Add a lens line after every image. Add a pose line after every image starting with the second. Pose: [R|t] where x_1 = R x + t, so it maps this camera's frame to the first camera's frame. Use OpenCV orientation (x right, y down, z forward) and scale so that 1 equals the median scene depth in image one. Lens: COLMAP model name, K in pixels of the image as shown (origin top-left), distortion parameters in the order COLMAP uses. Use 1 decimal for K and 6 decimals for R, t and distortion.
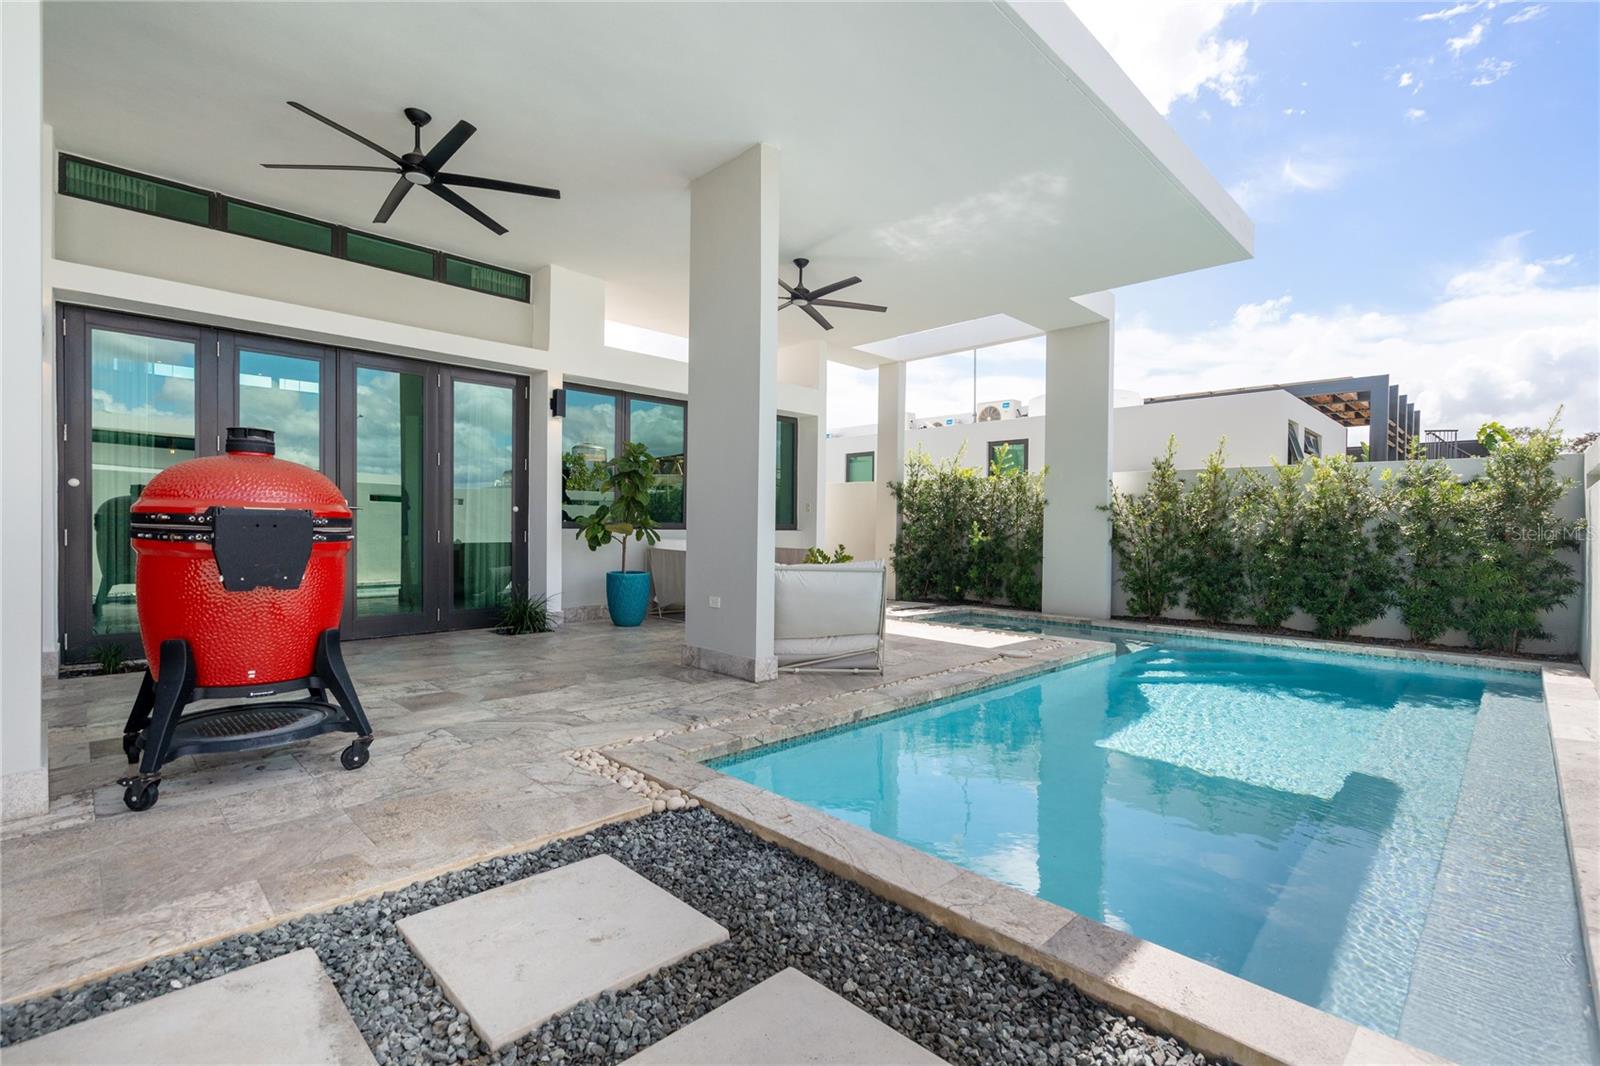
lens RADIAL K [[719.4, 0, 791.8], [0, 719.4, 533.3], [0, 0, 1]] dist [-0.015723, 0.011837]
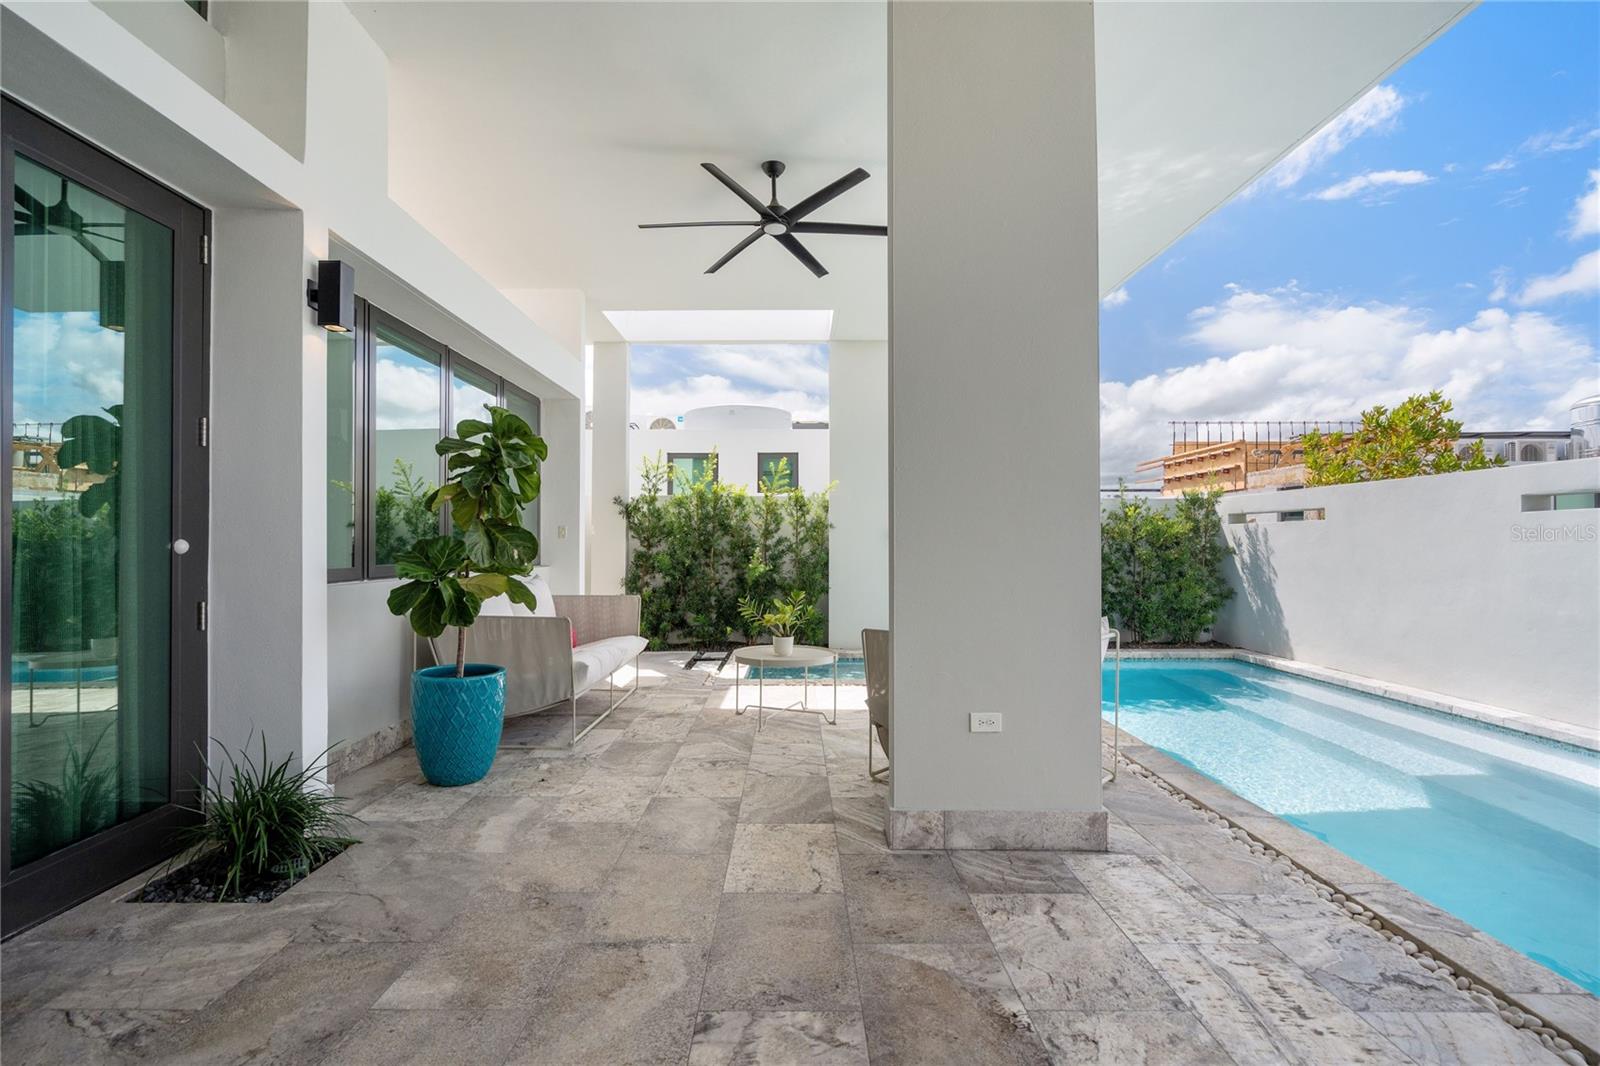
lens RADIAL K [[719.4, 0, 791.8], [0, 719.4, 533.3], [0, 0, 1]] dist [-0.015723, 0.011837]
pose [[0.718718, -0.008885, 0.695245, -0.422226], [0.025412, 0.999586, -0.013496, -0.028292], [-0.694837, 0.027368, 0.718646, 0.507896]]
